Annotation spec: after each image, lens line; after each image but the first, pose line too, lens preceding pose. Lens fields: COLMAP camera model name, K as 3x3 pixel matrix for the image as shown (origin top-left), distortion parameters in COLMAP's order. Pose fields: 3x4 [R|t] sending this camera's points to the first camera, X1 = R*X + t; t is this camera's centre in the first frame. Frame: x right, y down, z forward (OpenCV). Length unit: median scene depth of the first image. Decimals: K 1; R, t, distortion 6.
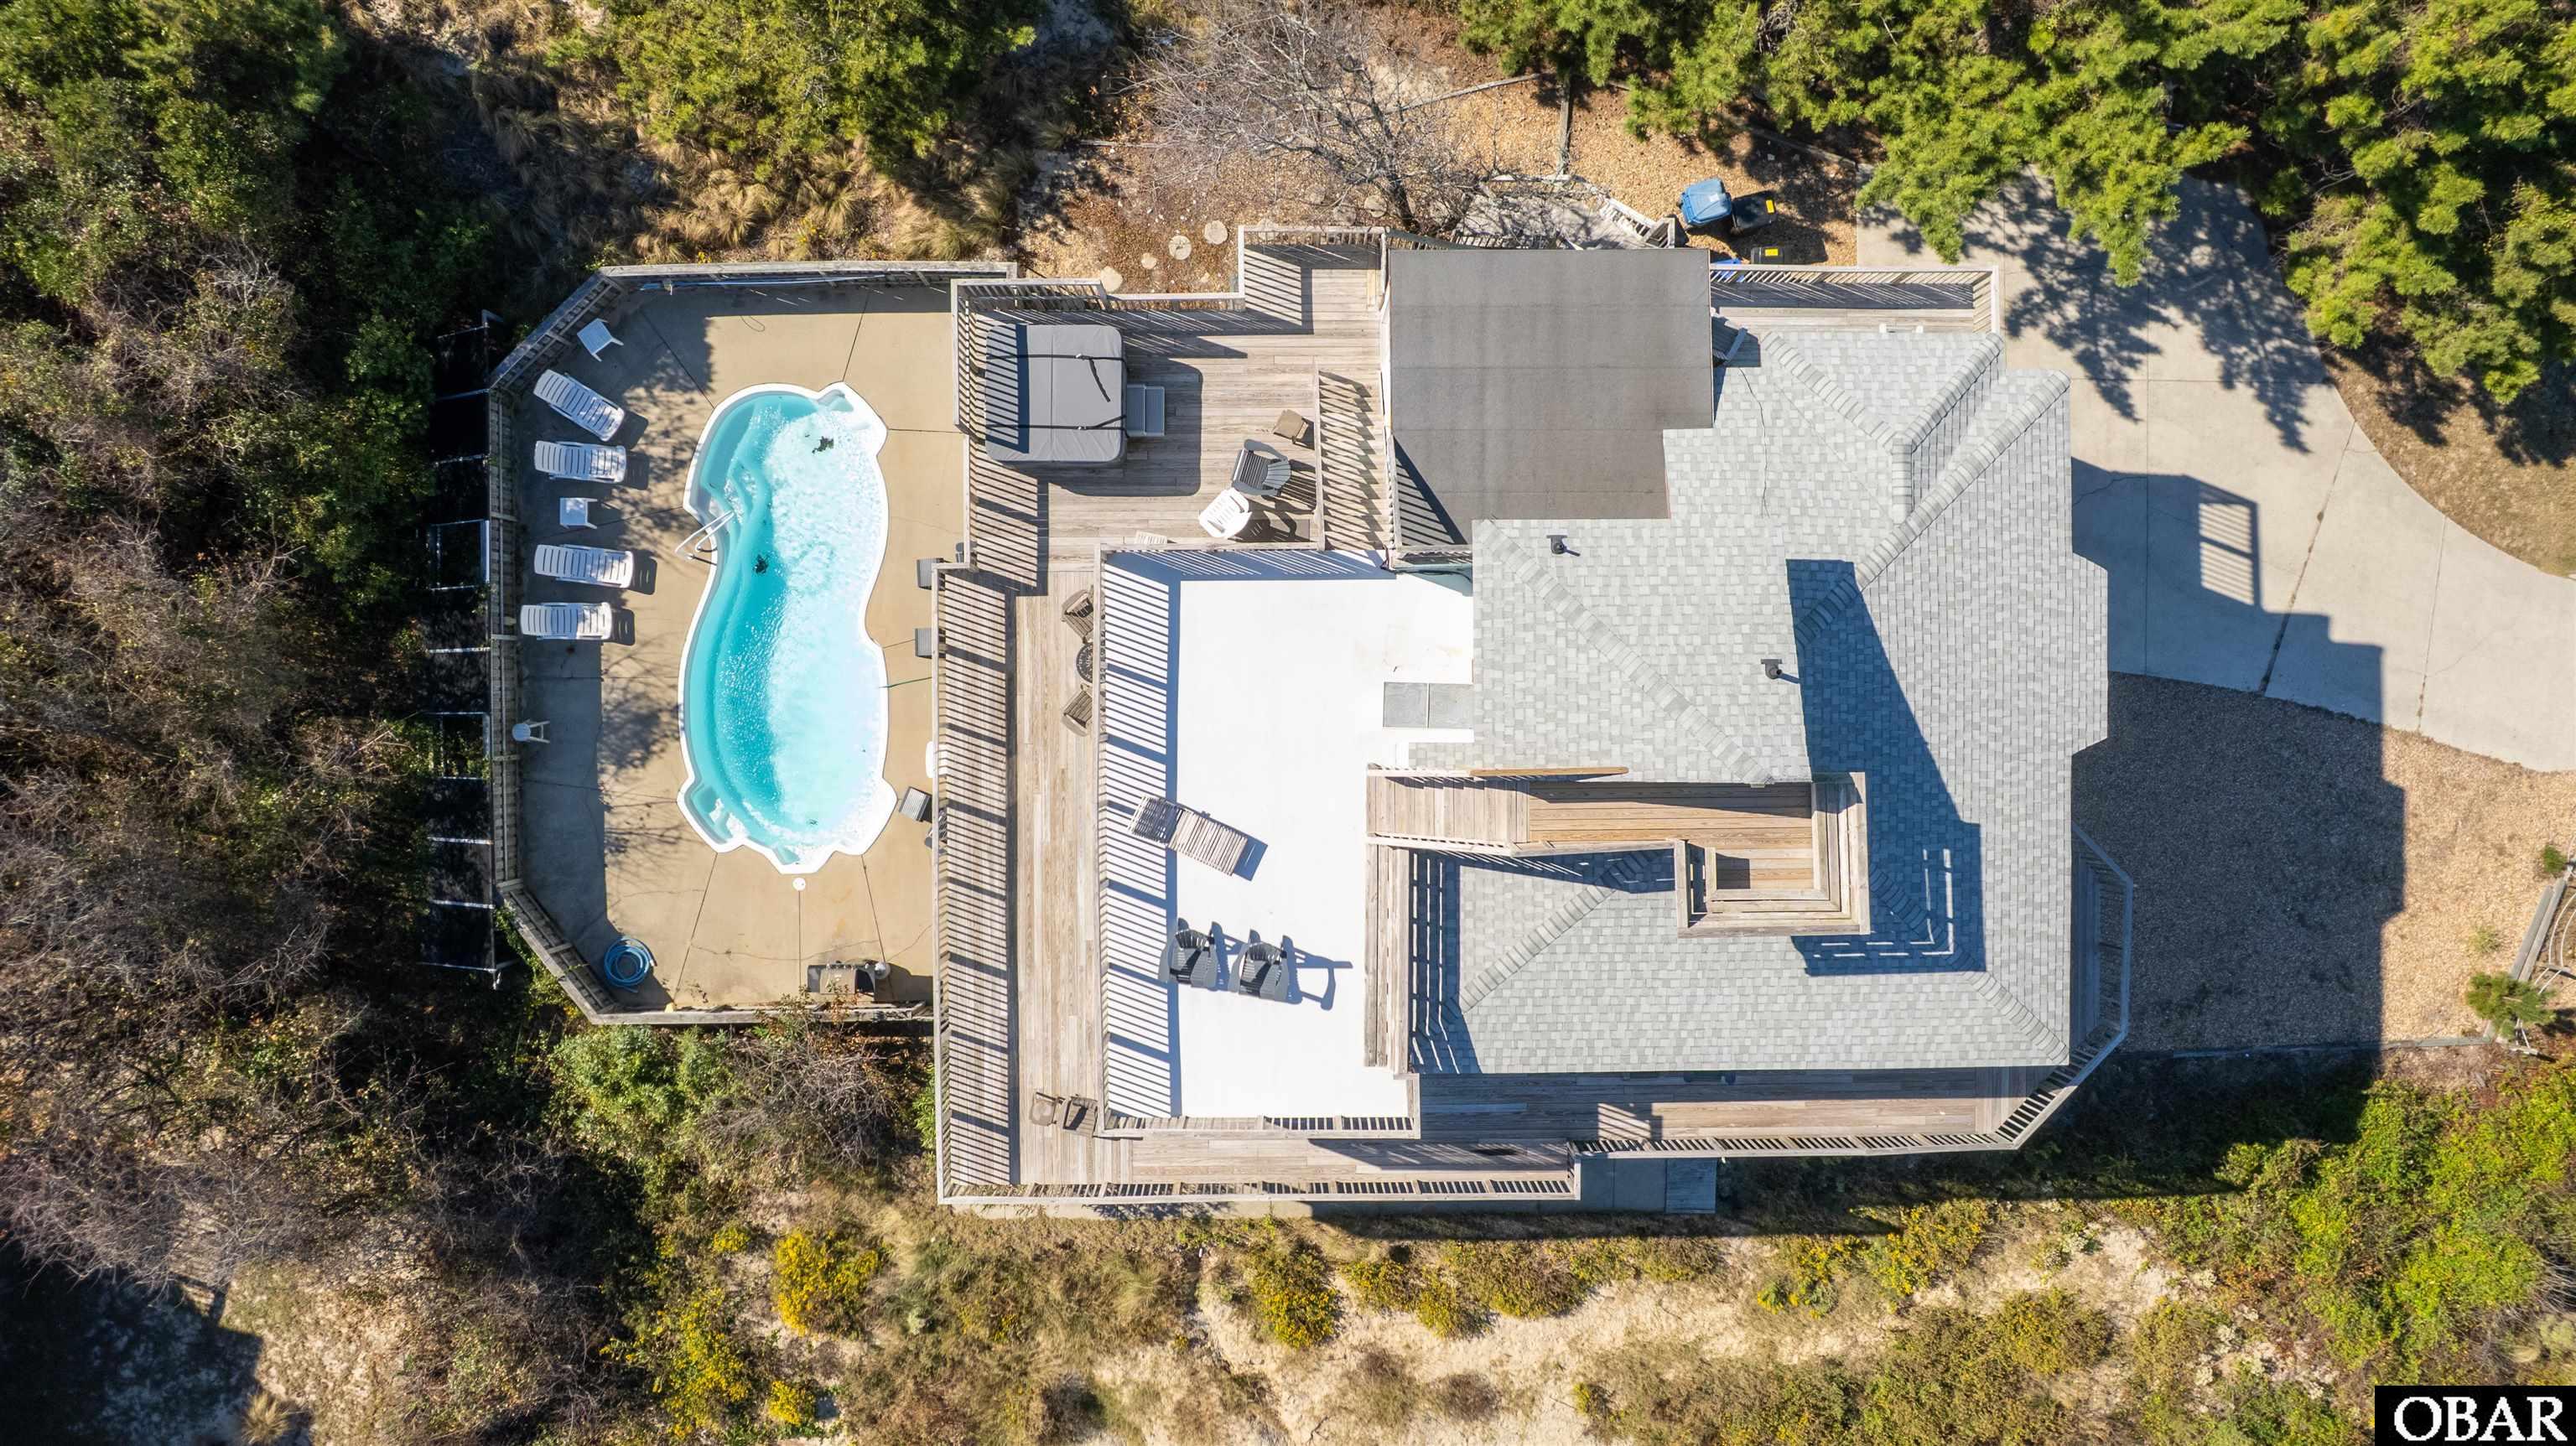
lens RADIAL K [[1806.9, 0, 1309.8], [0, 1806.9, 720.3], [0, 0, 1]] dist [-0.048098, 0.034519]
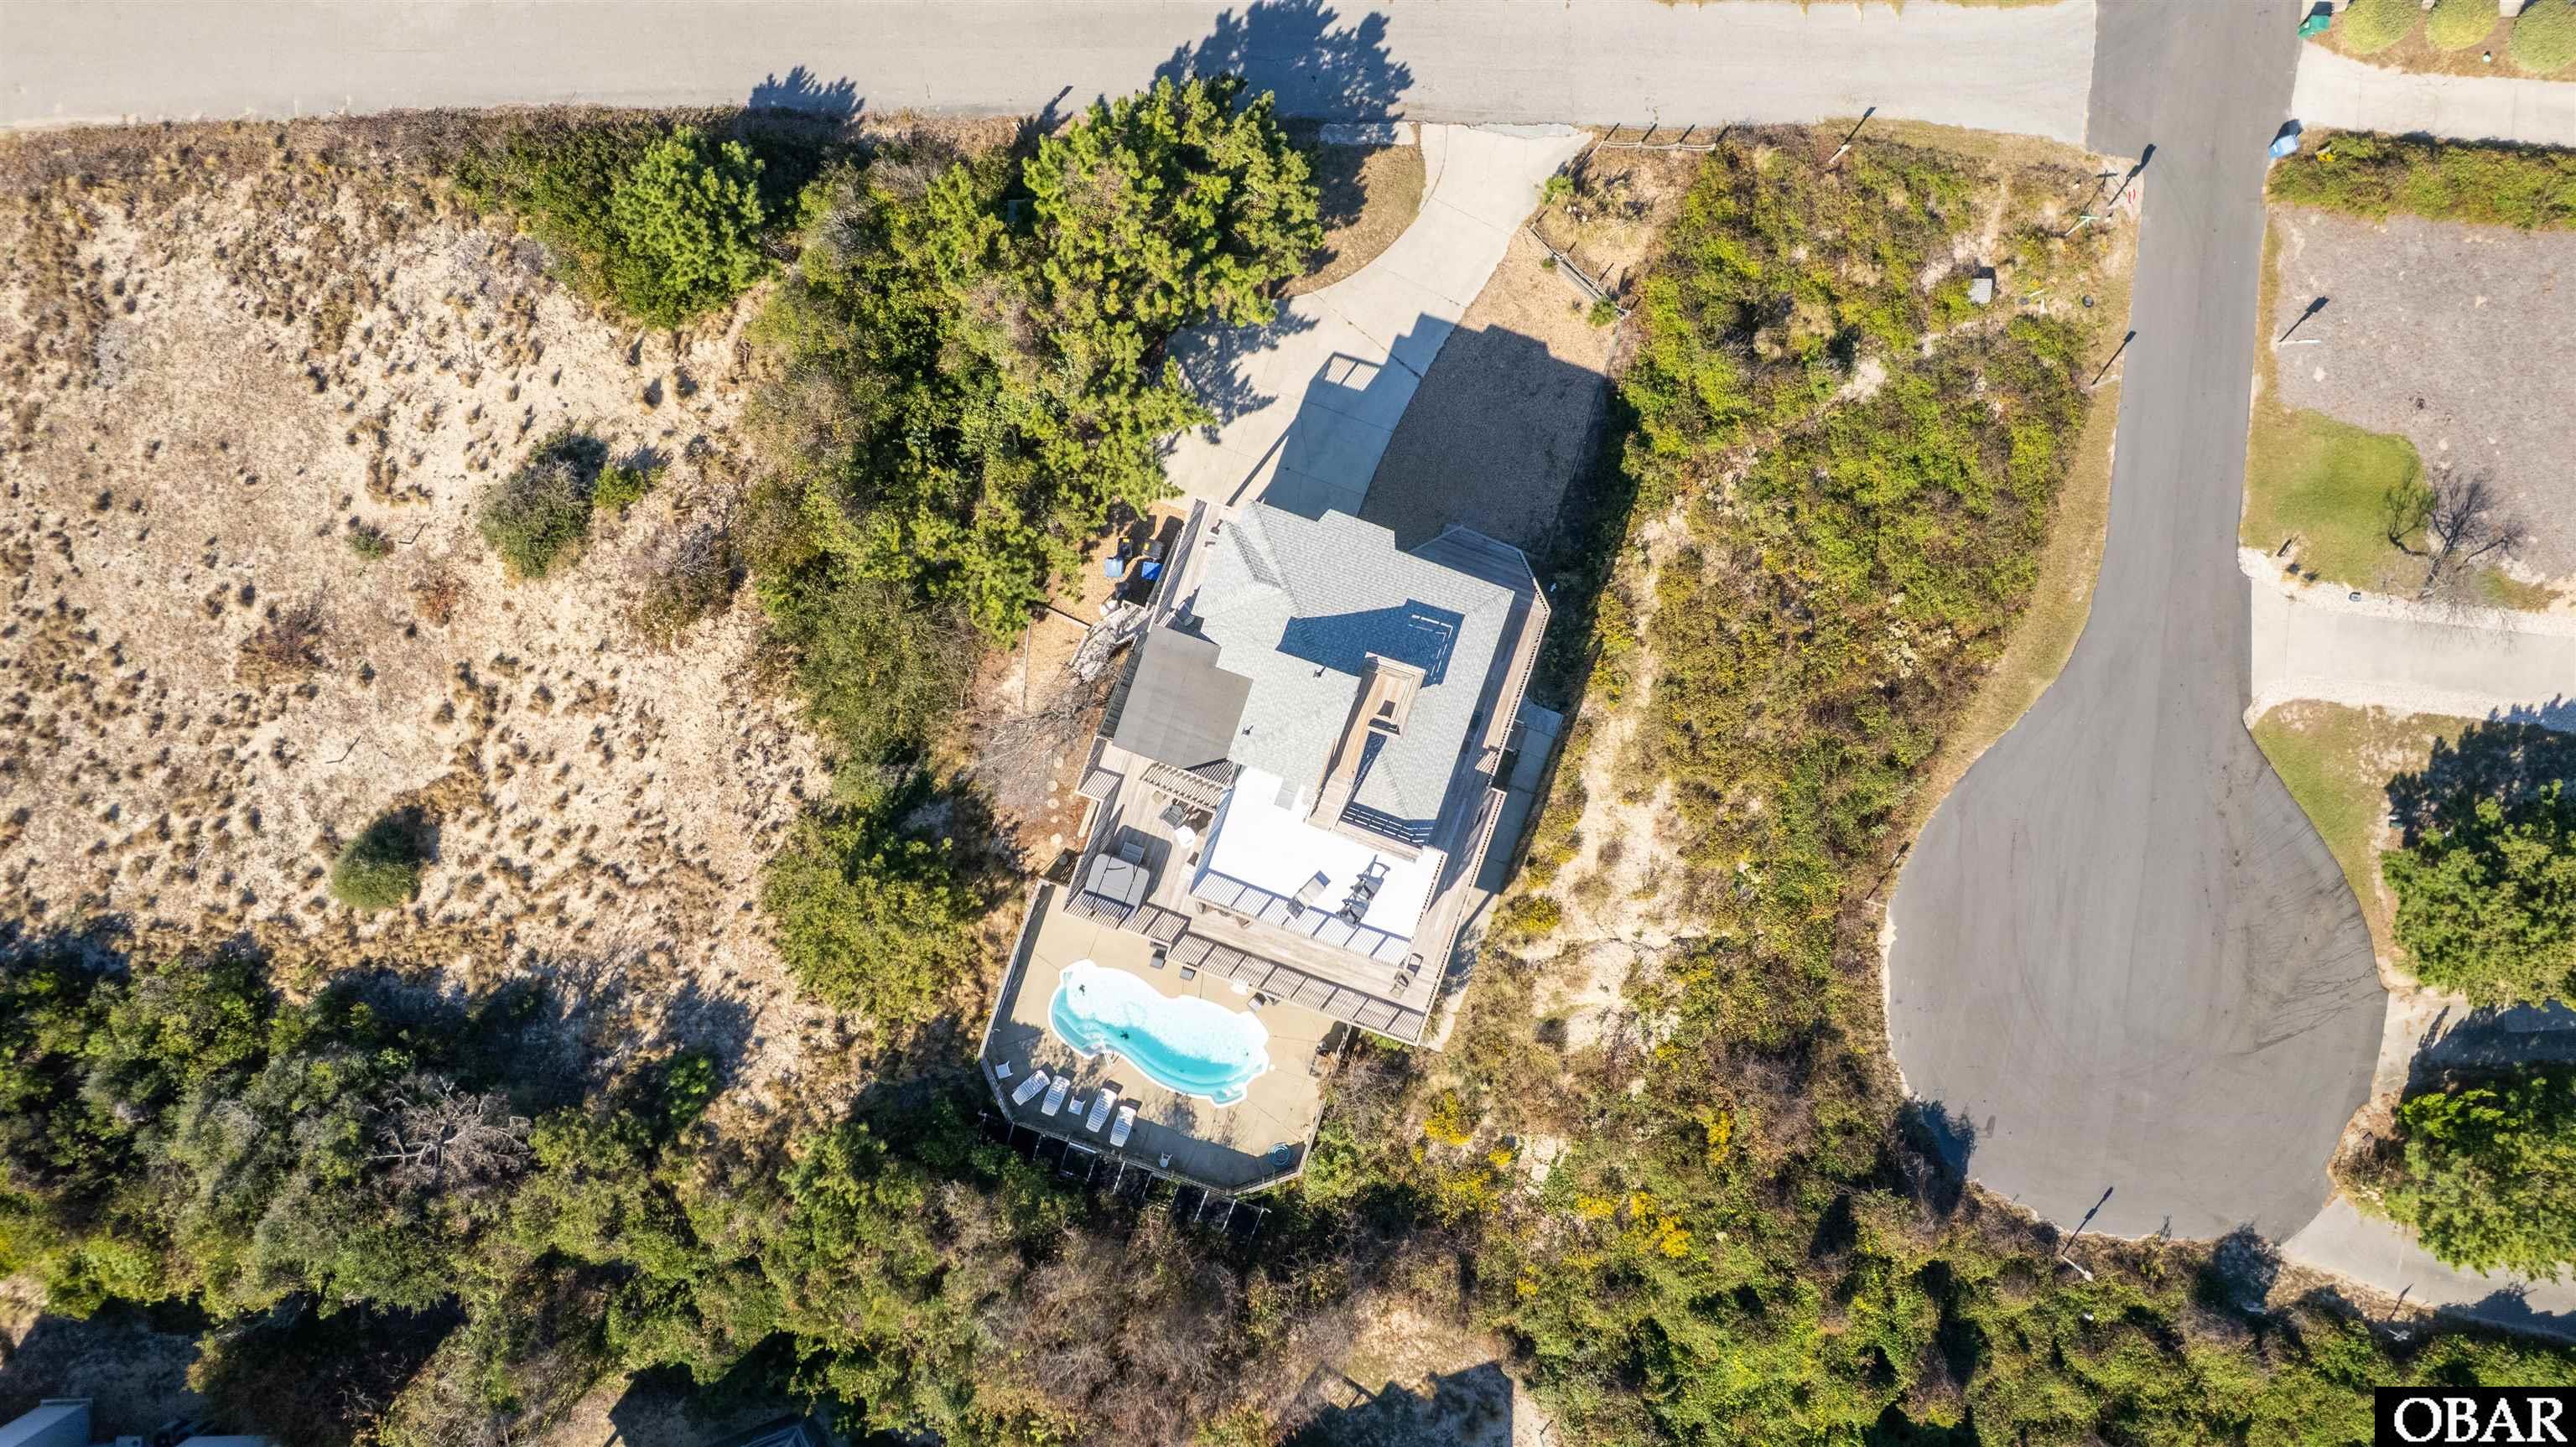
lens RADIAL K [[1807.0, 0, 1278.1], [0, 1807.0, 716.6], [0, 0, 1]] dist [-0.048098, 0.034519]
pose [[0.333977, -0.942221, -0.026058, 0.173952], [0.942550, 0.334063, 0.001099, -0.046194], [0.007670, -0.024928, 0.999660, -1.167177]]
